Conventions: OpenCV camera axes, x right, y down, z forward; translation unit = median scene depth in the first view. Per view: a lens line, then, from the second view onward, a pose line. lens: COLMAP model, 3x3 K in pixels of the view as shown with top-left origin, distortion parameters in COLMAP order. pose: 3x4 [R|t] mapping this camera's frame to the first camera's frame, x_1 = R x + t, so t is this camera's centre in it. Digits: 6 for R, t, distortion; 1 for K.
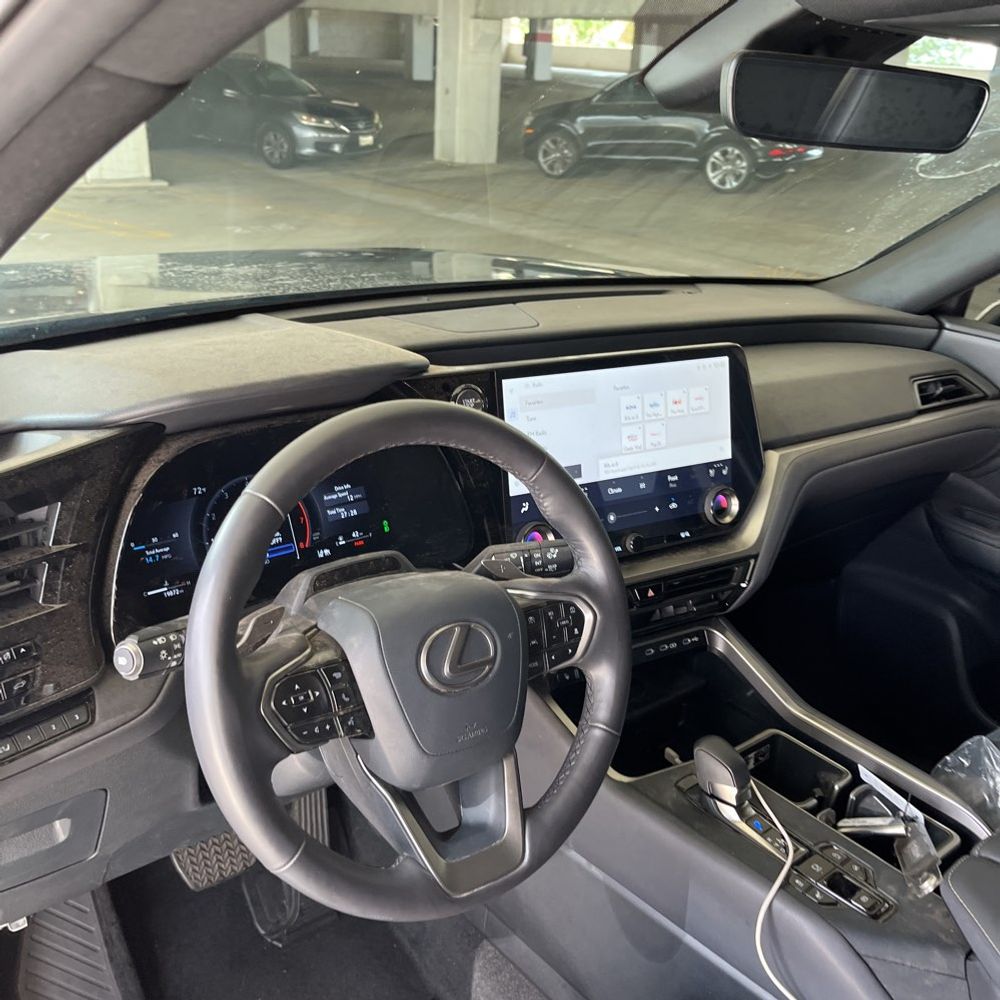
lens RADIAL K [[1016.1, 0, 500.0], [0, 1016.1, 500.0], [0, 0, 1]] dist [0.037482, -0.038235]
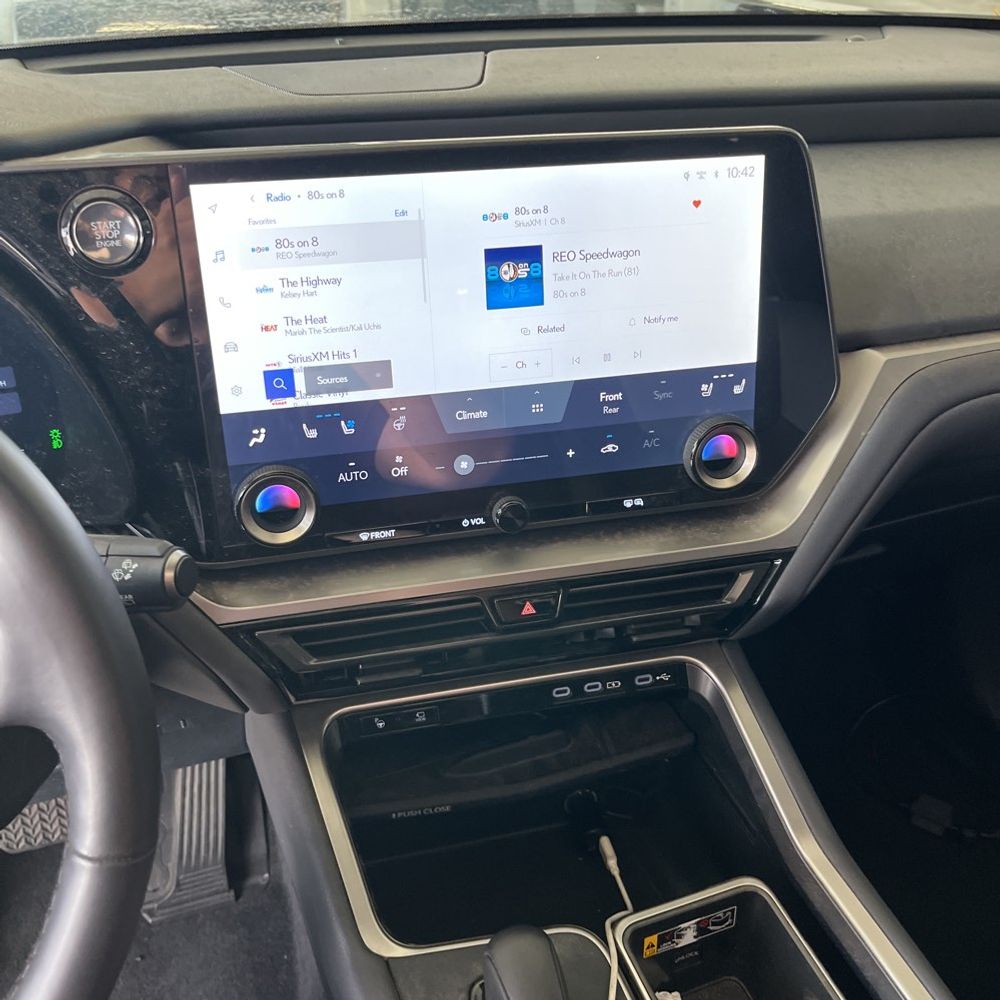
lens RADIAL K [[1016.1, 0, 500.0], [0, 1016.1, 500.0], [0, 0, 1]] dist [0.037482, -0.038235]
pose [[0.944260, 0.134937, -0.300275, 0.271827], [-0.076601, 0.977158, 0.198229, -0.066631], [0.320164, -0.164179, 0.933027, 0.475604]]
